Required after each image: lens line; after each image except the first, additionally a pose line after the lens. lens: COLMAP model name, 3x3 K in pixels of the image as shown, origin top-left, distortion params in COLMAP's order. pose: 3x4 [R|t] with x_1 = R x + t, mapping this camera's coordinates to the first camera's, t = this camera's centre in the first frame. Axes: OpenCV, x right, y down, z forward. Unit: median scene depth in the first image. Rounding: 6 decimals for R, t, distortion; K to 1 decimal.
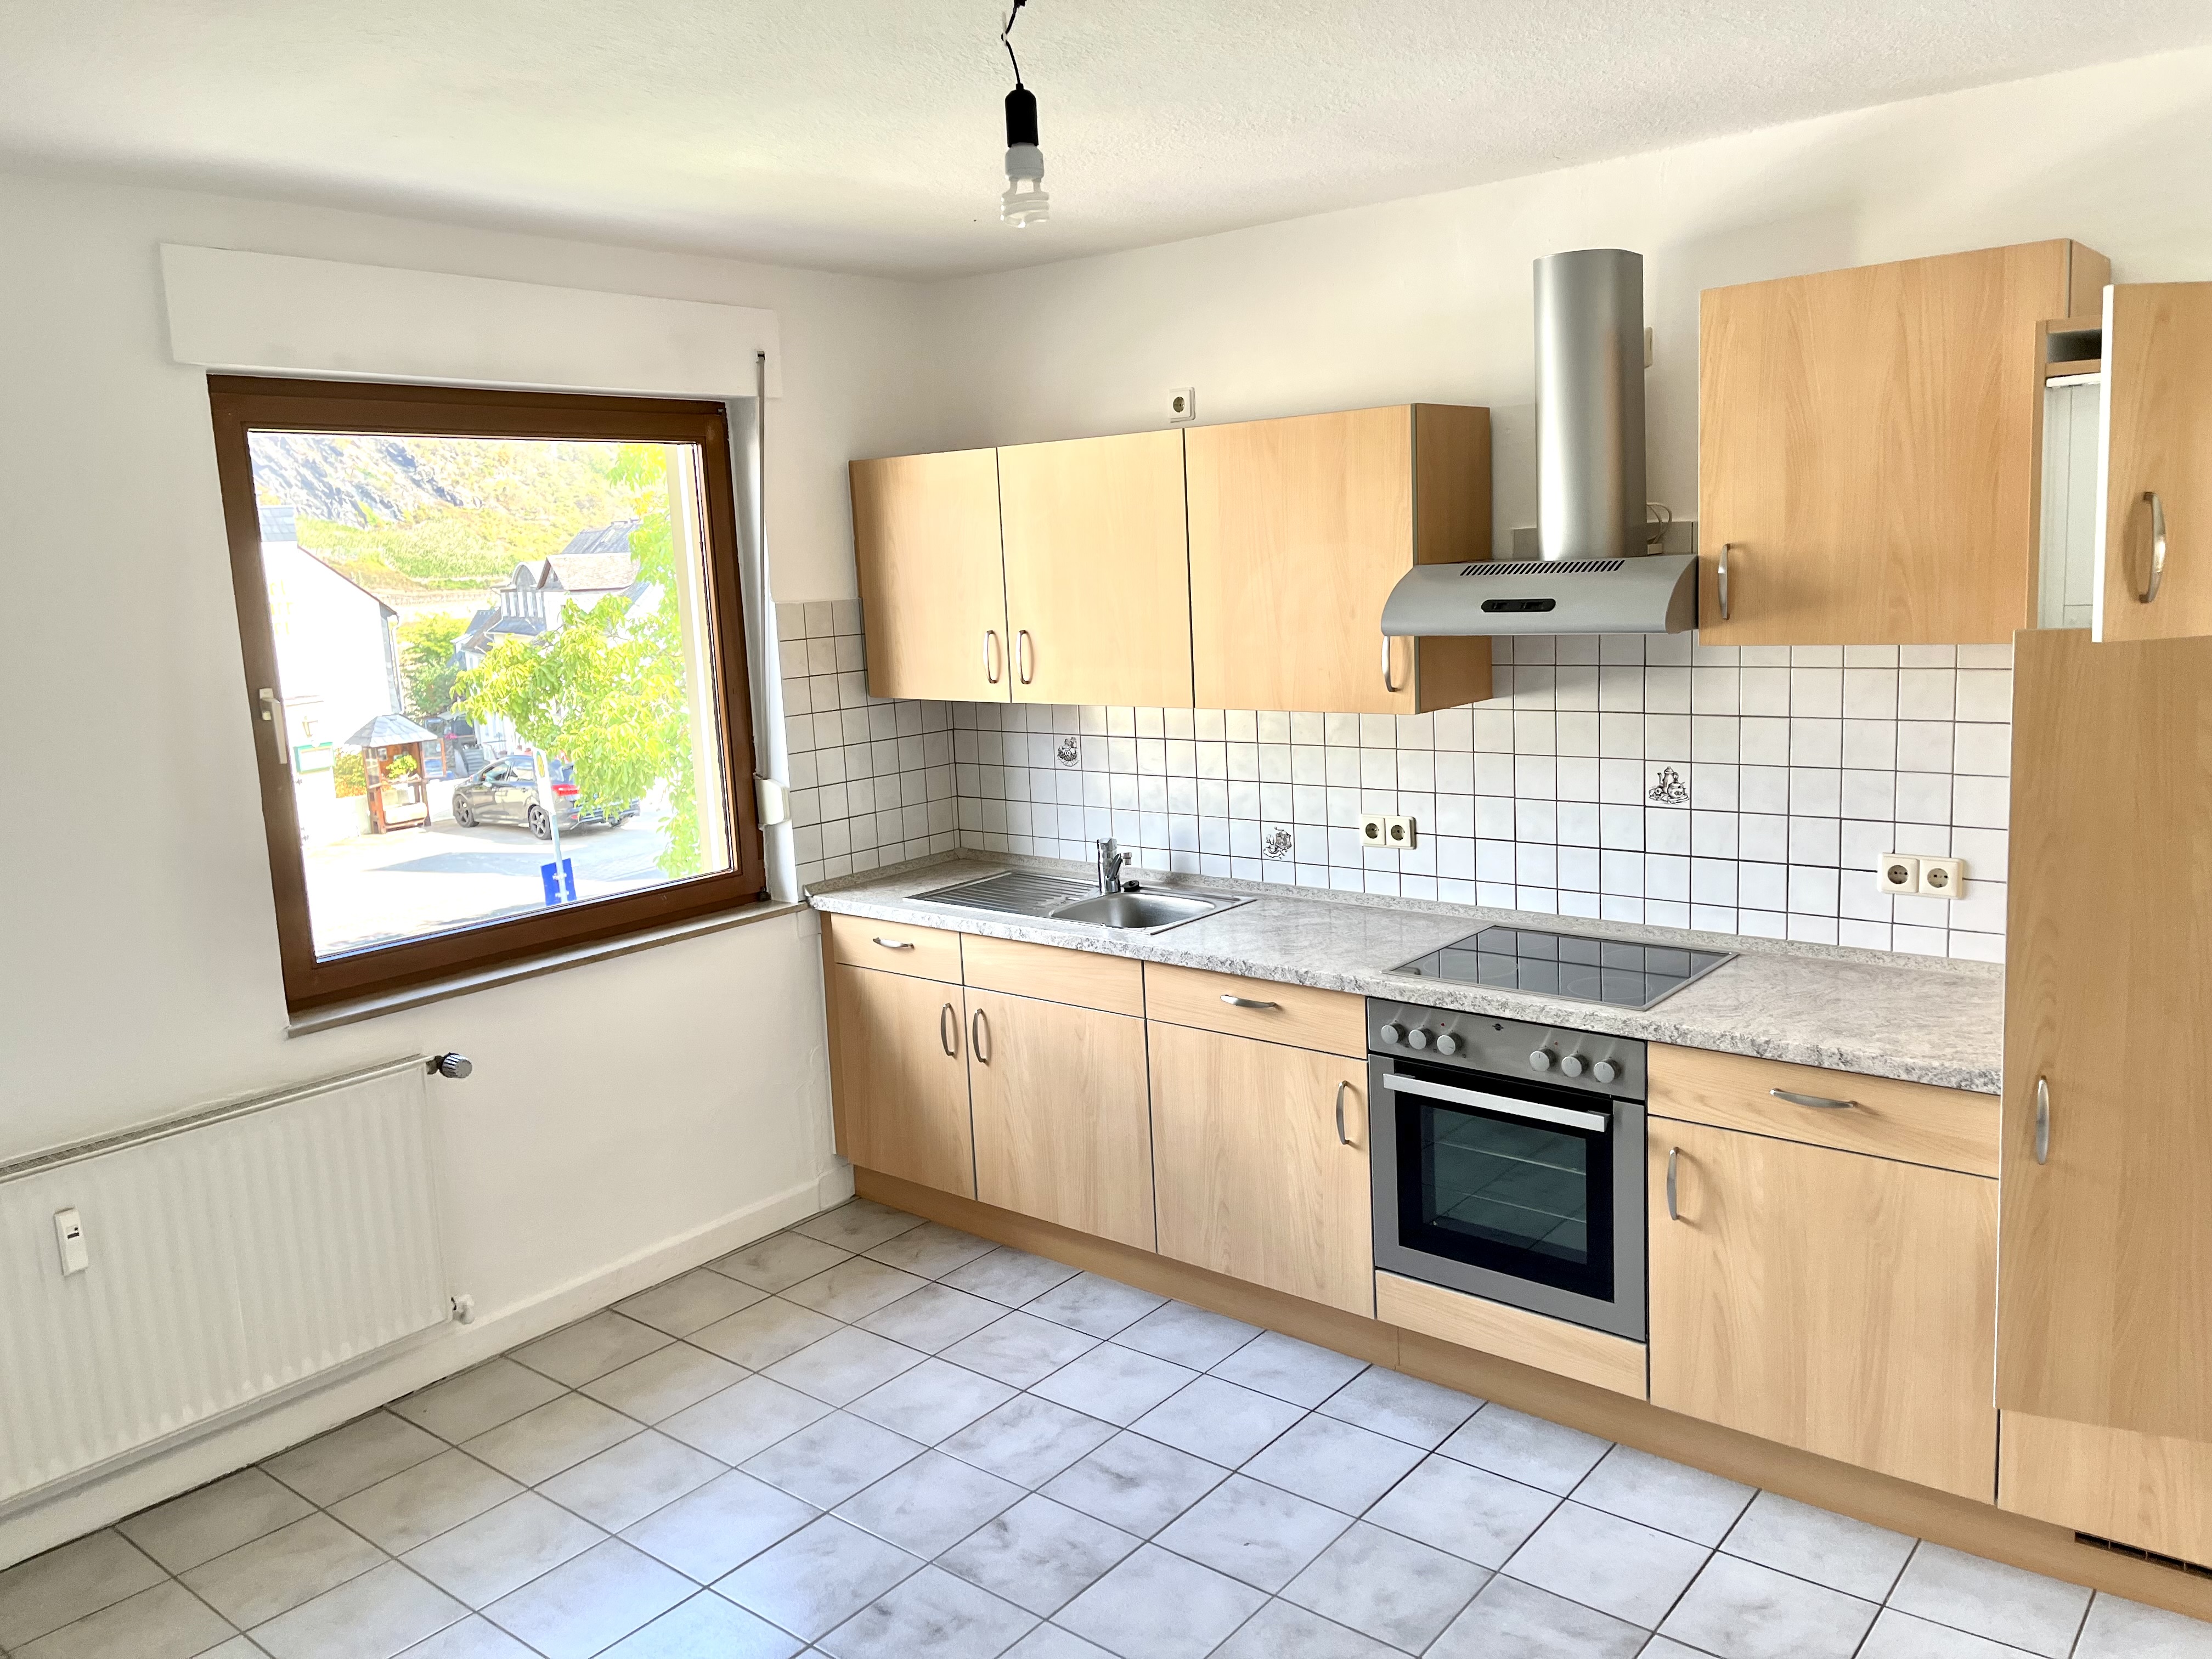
lens RADIAL K [[1667.1, 0, 1118.4], [0, 1667.1, 829.9], [0, 0, 1]] dist [0.091353, -0.118188]
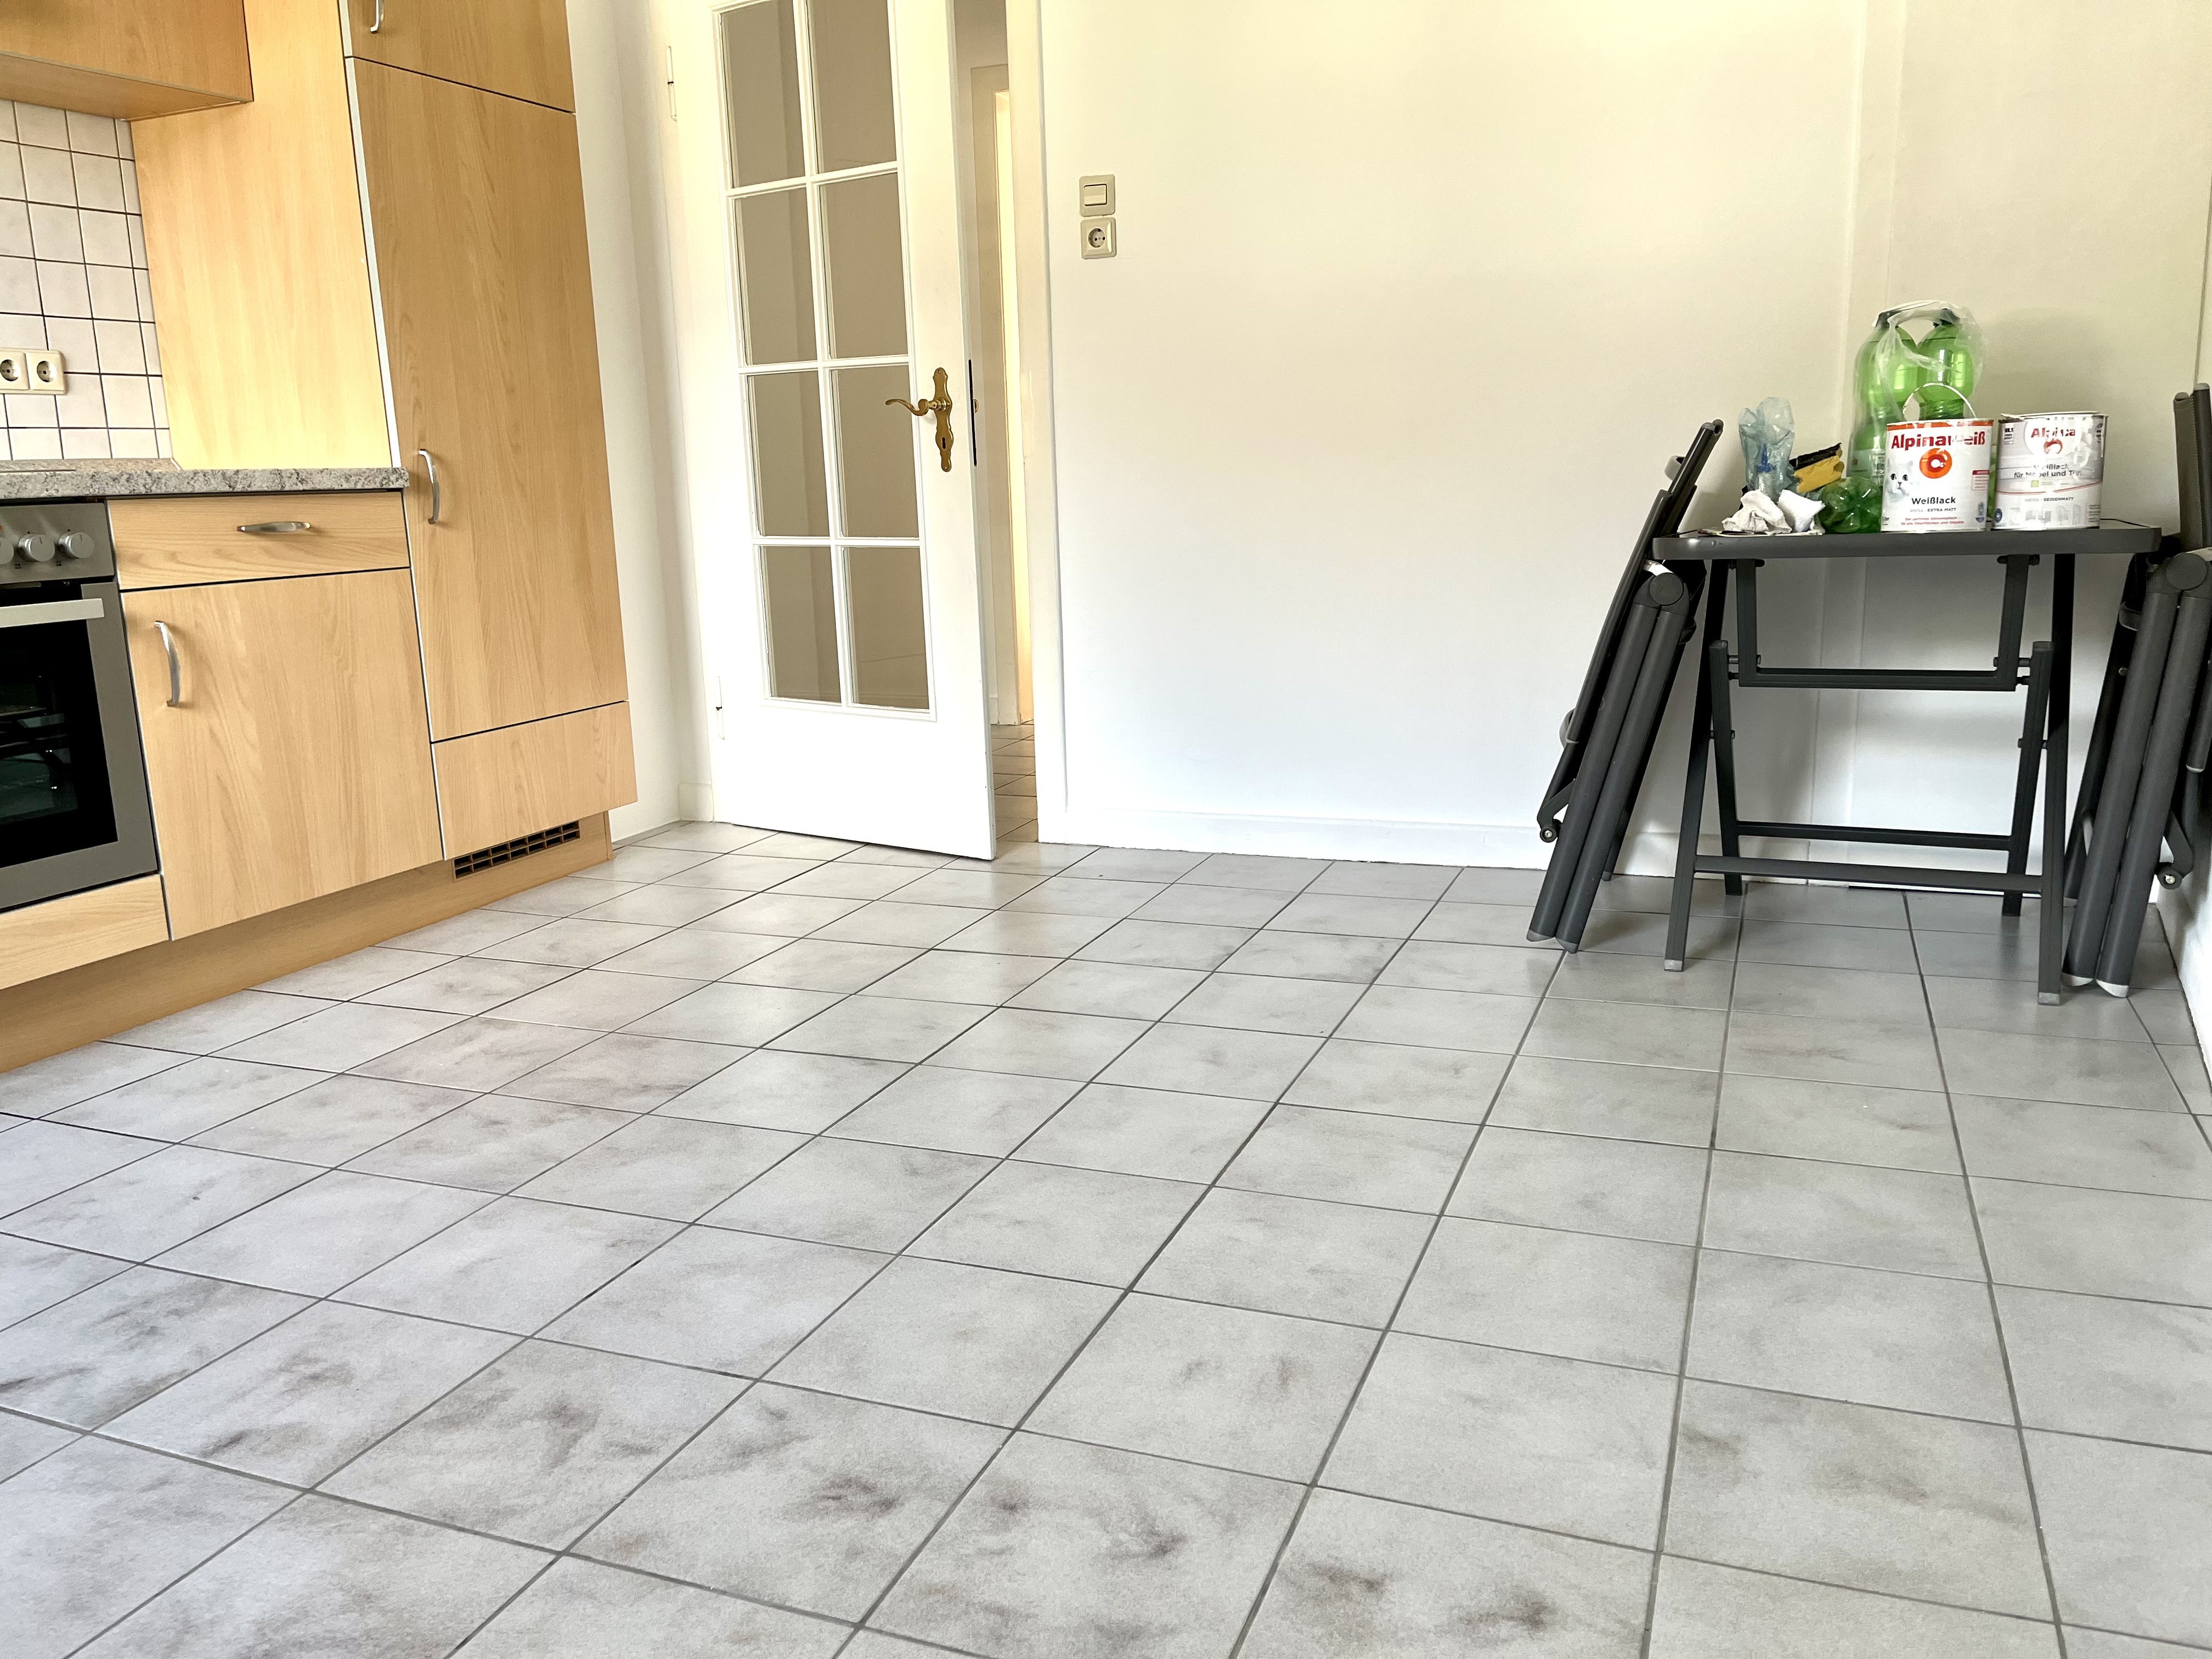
lens RADIAL K [[1667.1, 0, 1118.4], [0, 1667.1, 829.9], [0, 0, 1]] dist [0.091353, -0.118188]
pose [[-0.291353, -0.148522, 0.945016, -0.578197], [0.195506, 0.957778, 0.210803, 0.176434], [-0.936425, 0.246174, -0.250014, 0.672910]]
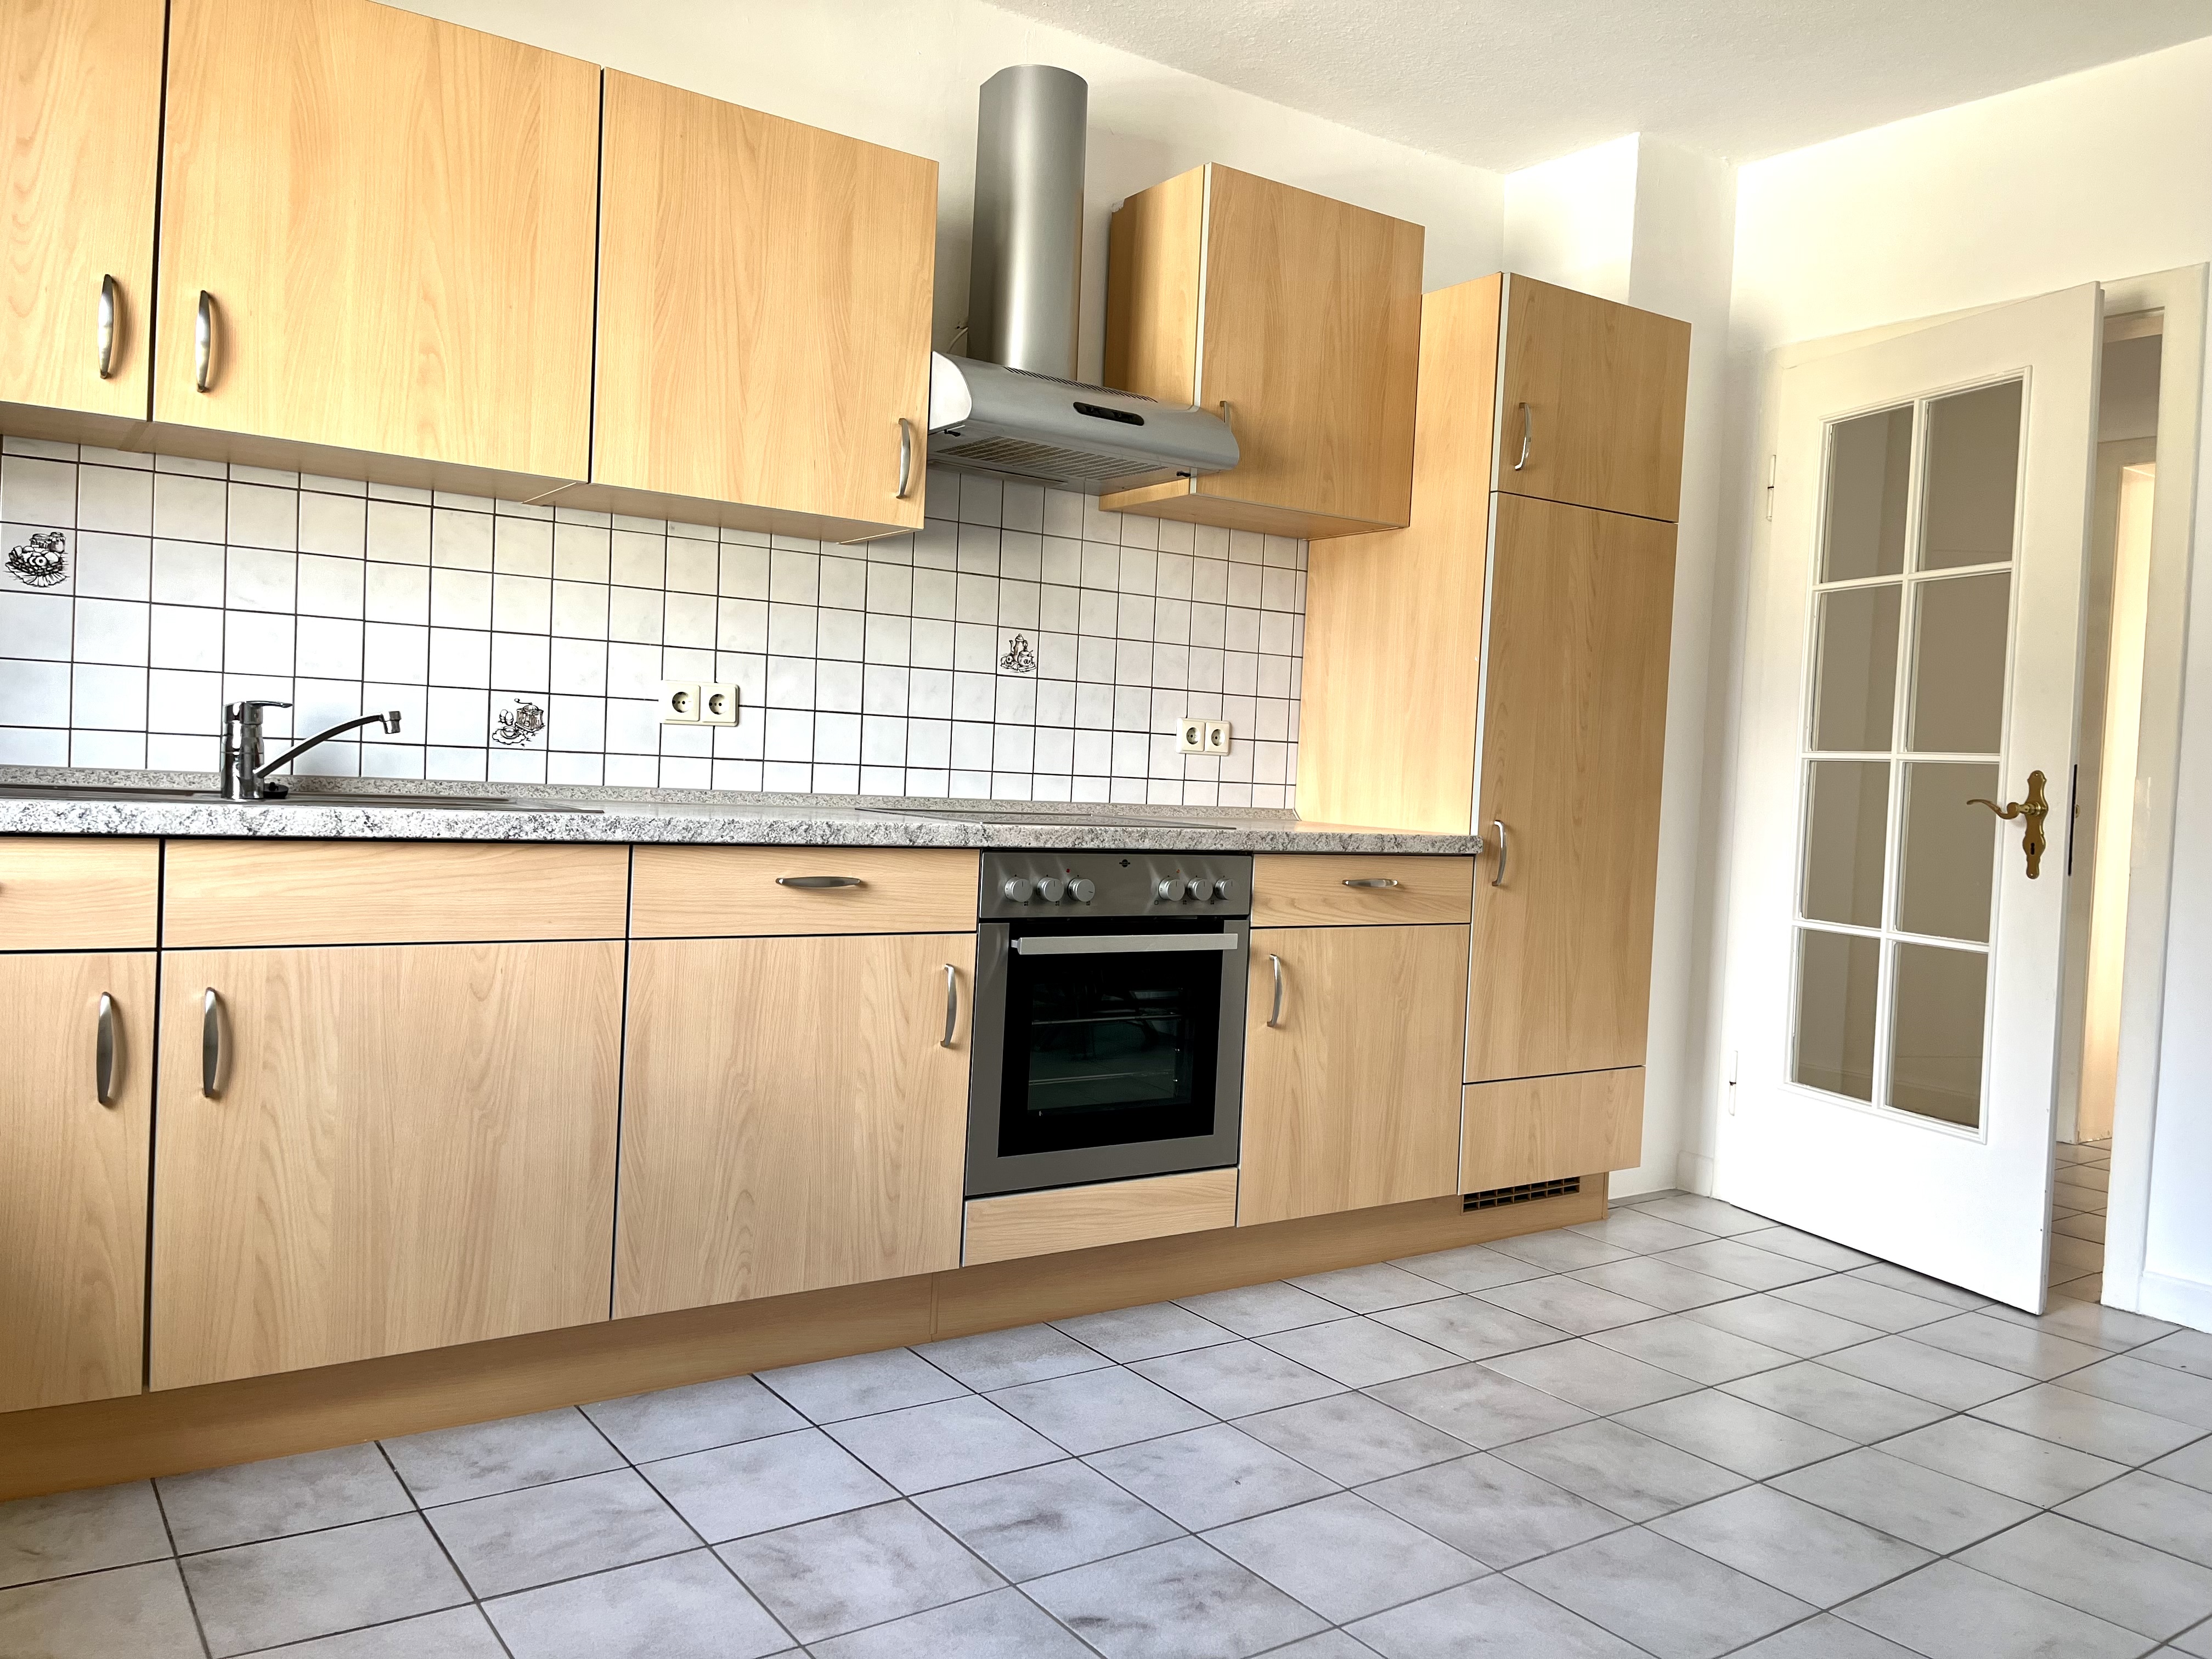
lens RADIAL K [[1667.1, 0, 1118.4], [0, 1667.1, 829.9], [0, 0, 1]] dist [0.091353, -0.118188]
pose [[0.267379, 0.024653, 0.963276, -0.604799], [0.098915, 0.993689, -0.052888, 0.135245], [-0.958501, 0.109423, 0.263253, 0.699750]]
